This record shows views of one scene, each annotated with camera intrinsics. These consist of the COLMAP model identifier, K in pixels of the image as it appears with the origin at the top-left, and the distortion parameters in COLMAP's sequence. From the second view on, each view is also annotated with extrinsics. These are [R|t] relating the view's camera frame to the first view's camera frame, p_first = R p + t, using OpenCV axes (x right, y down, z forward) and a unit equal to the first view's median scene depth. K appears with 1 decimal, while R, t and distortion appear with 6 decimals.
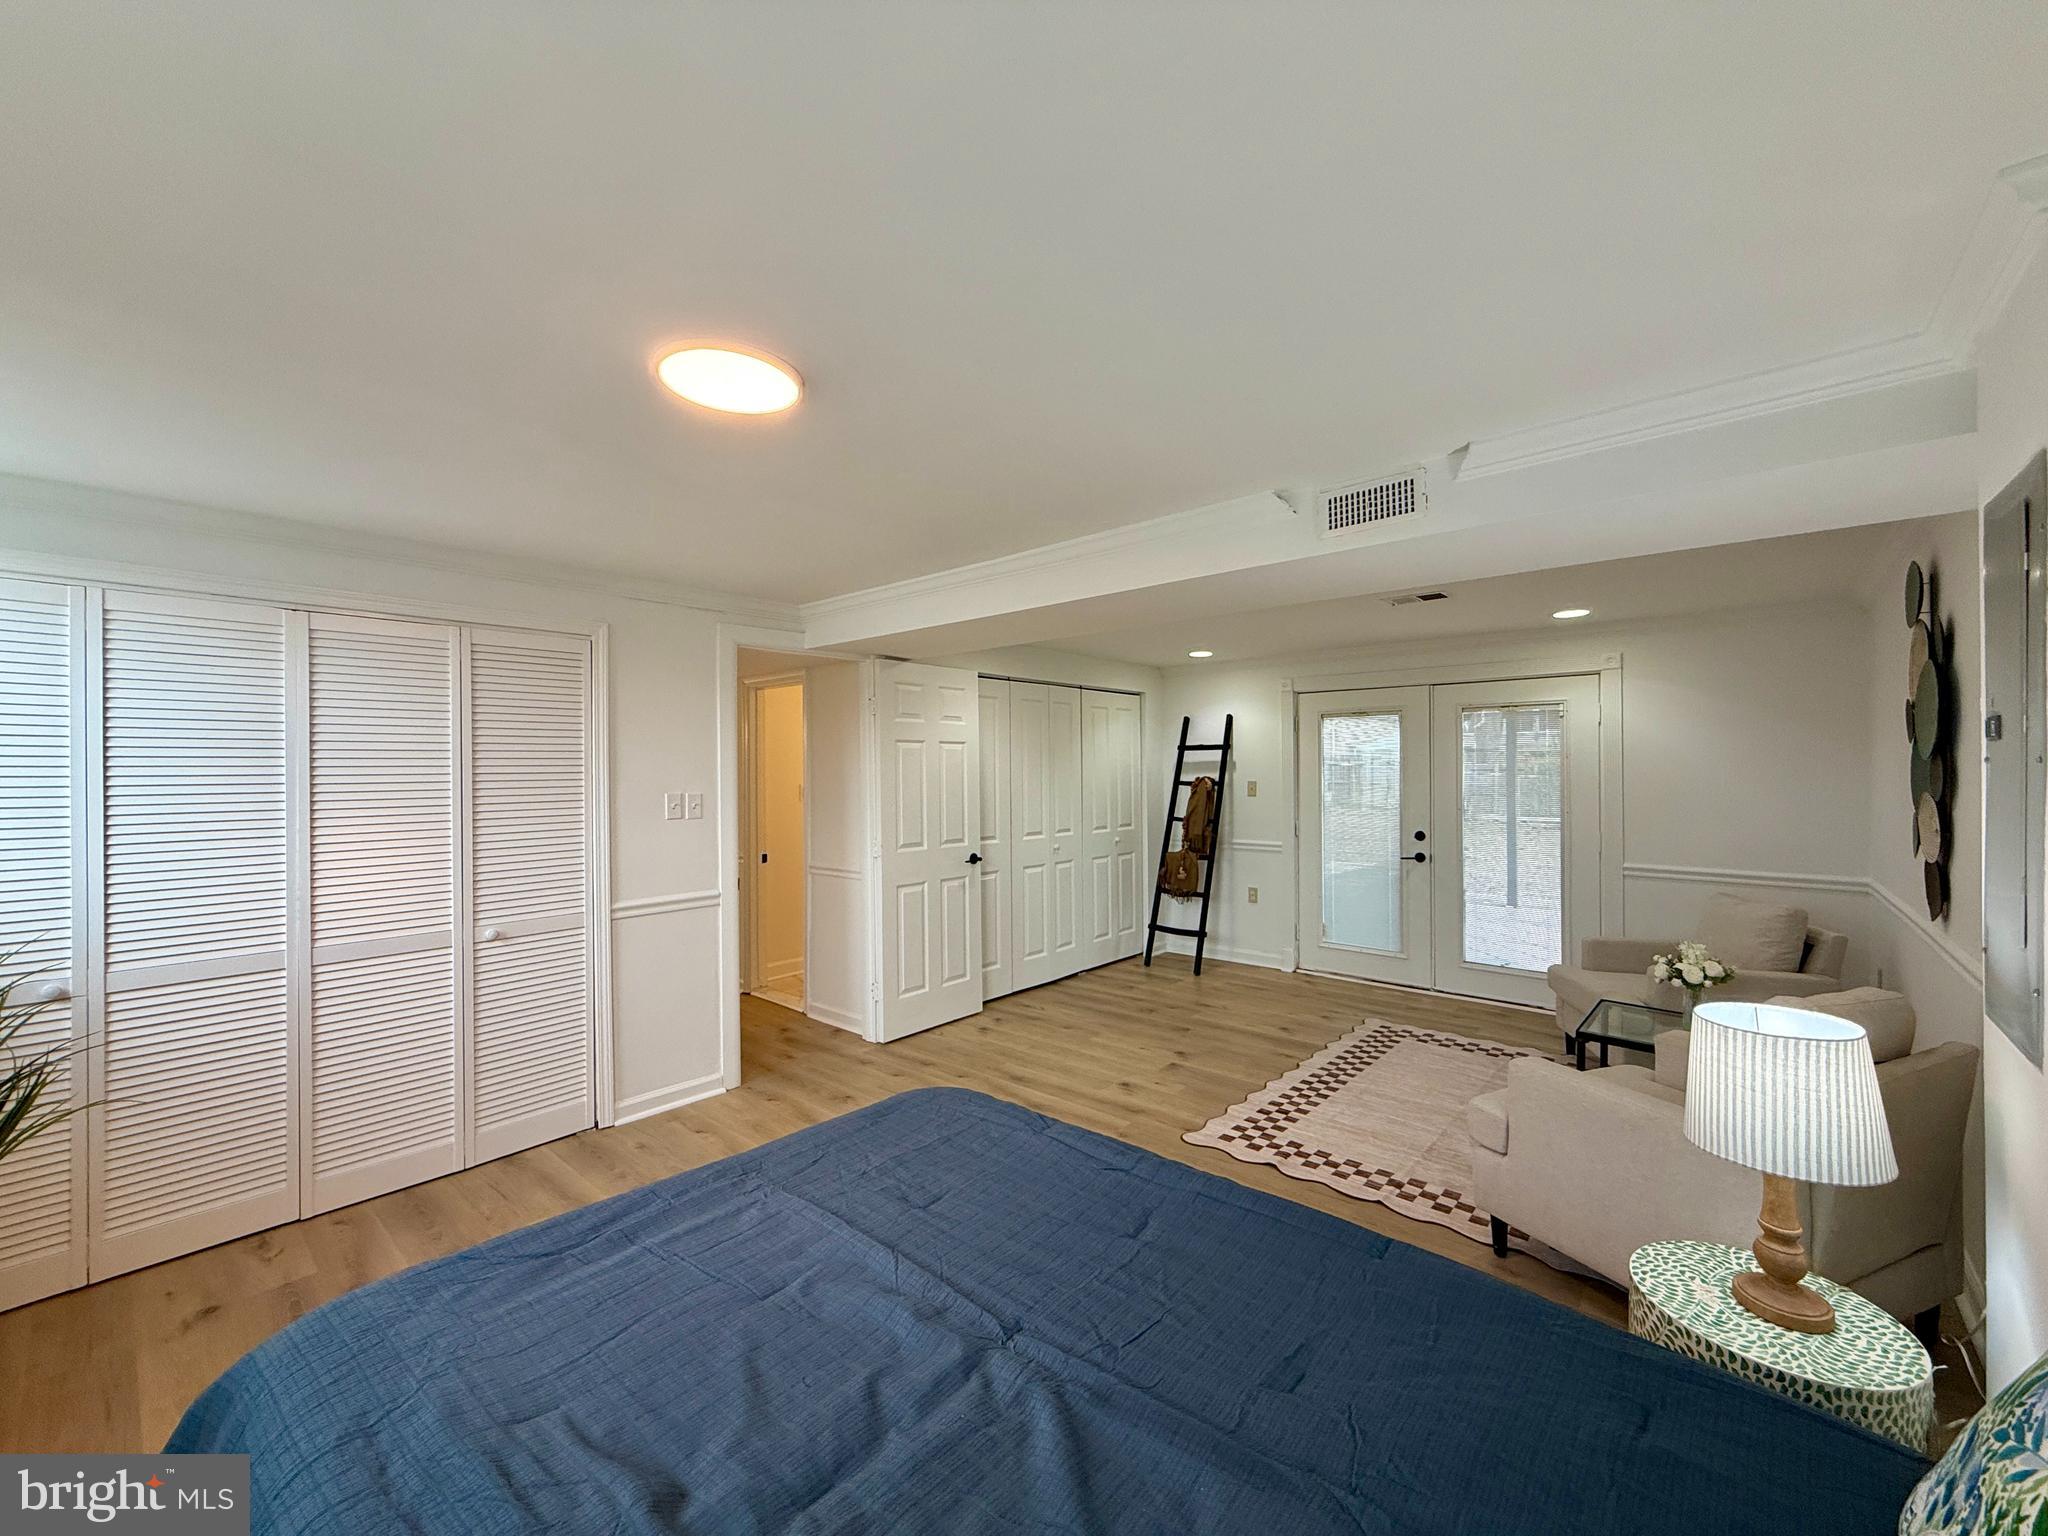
lens RADIAL K [[815.0, 0, 1018.7], [0, 815.0, 764.8], [0, 0, 1]] dist [0.000679, 0.000063]
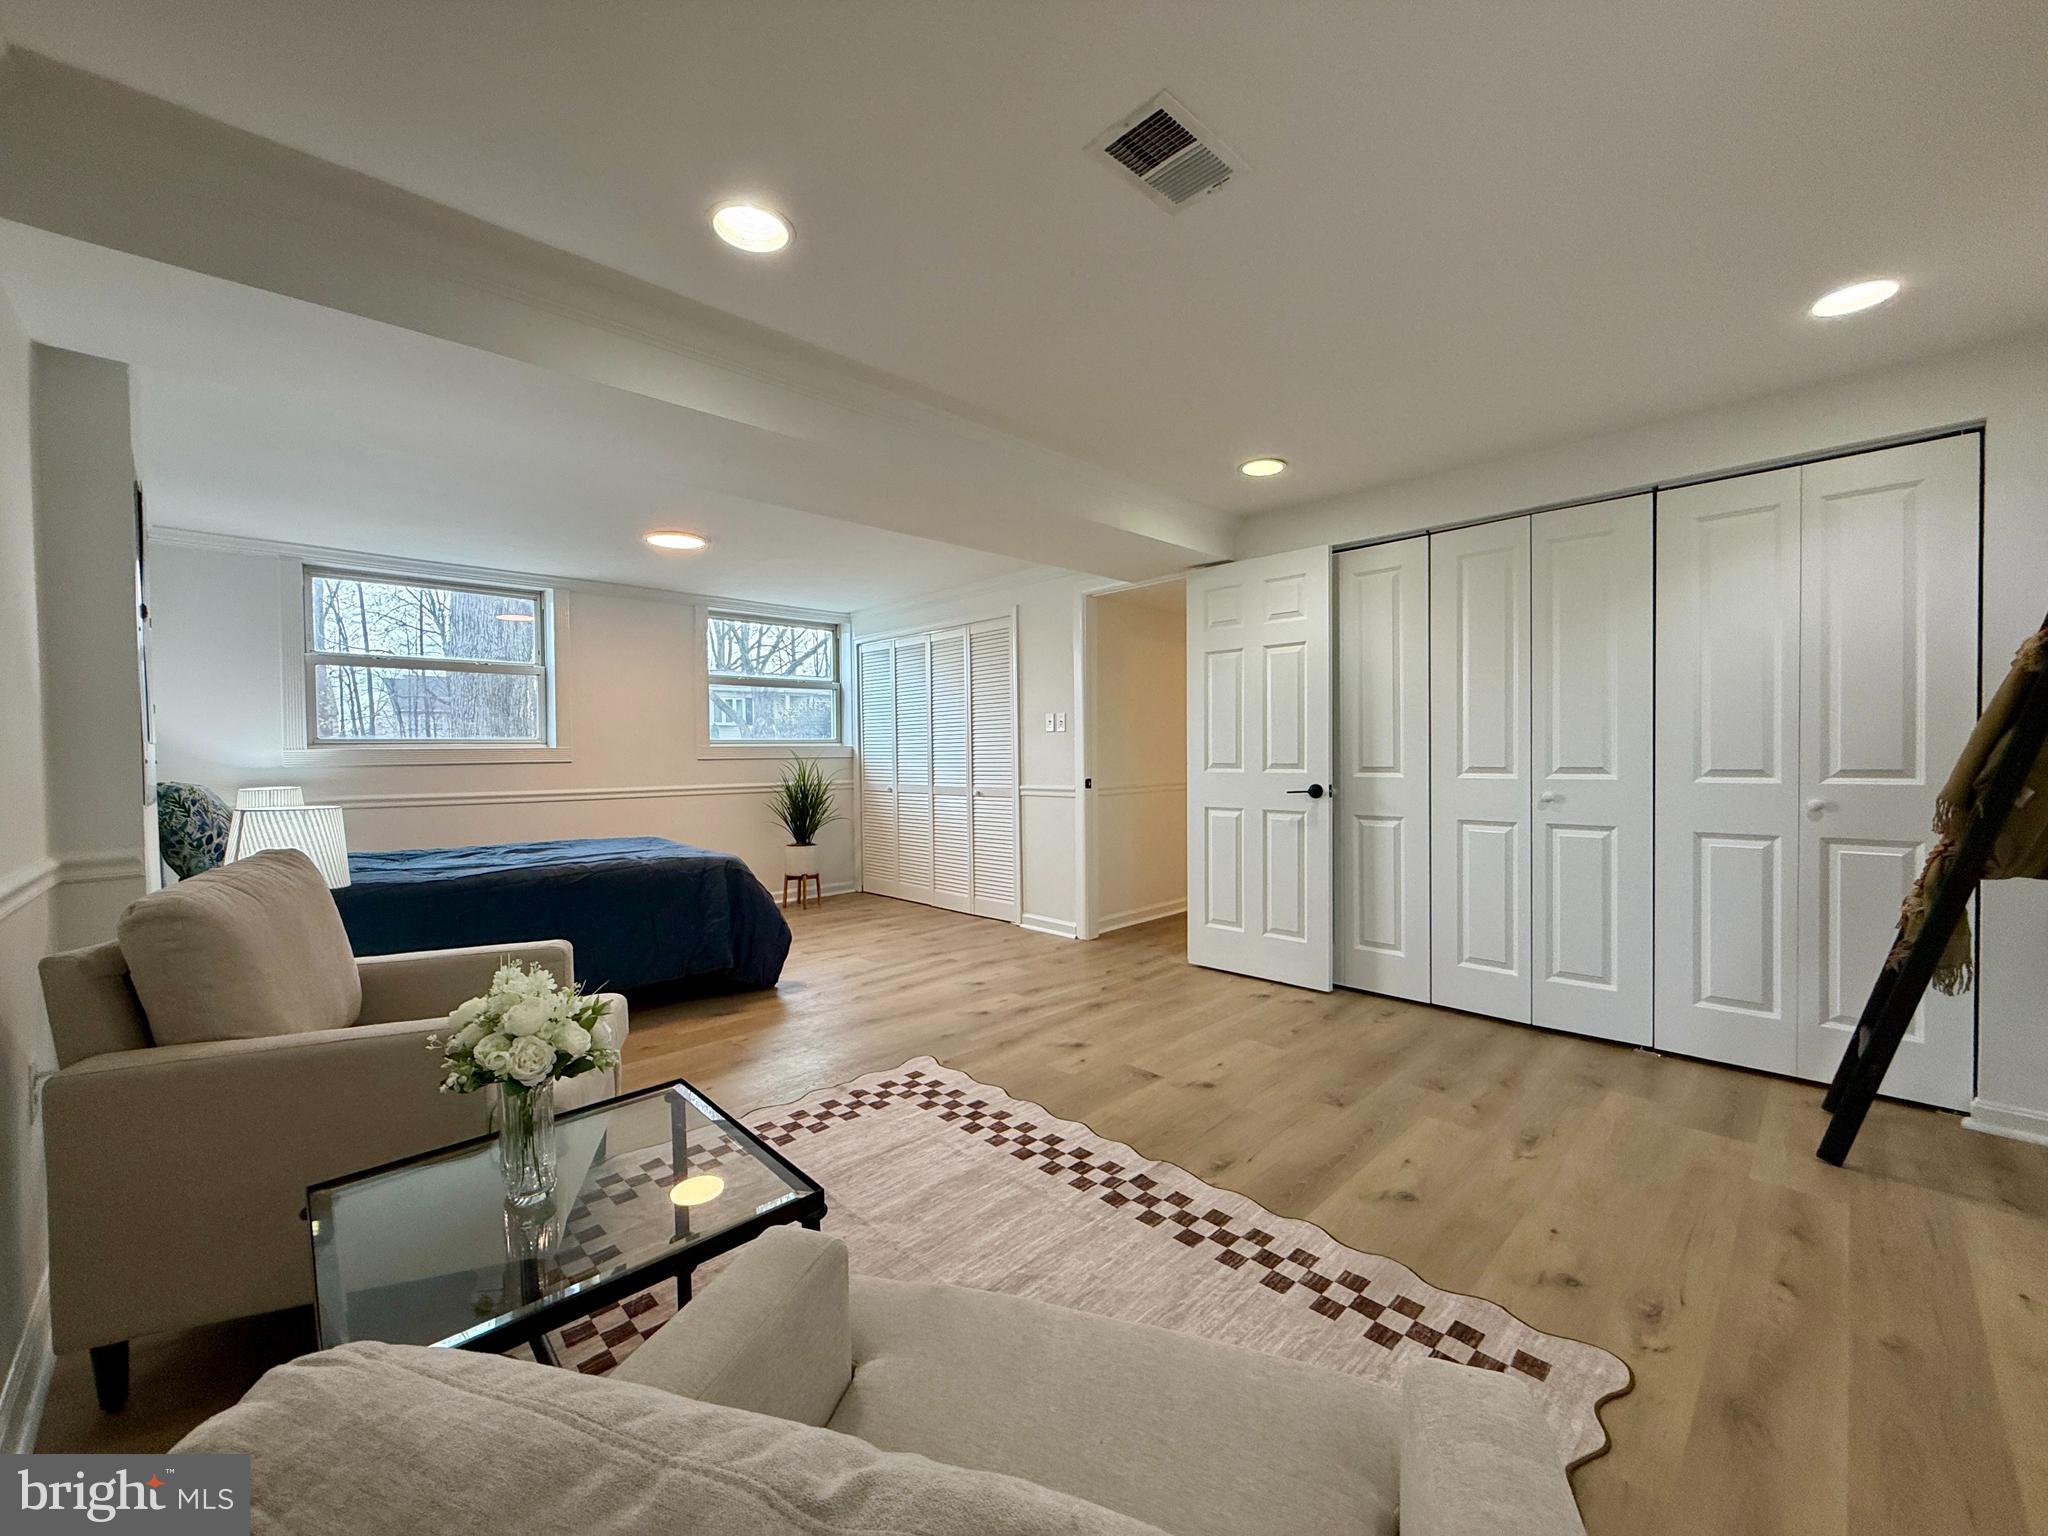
lens RADIAL K [[815.0, 0, 1018.7], [0, 815.0, 764.8], [0, 0, 1]] dist [0.000679, 0.000063]
pose [[-0.073102, 0.023578, -0.997046, 0.885672], [0.019355, 0.999566, 0.022219, 0.081655], [0.997137, -0.017673, -0.073526, 0.933700]]
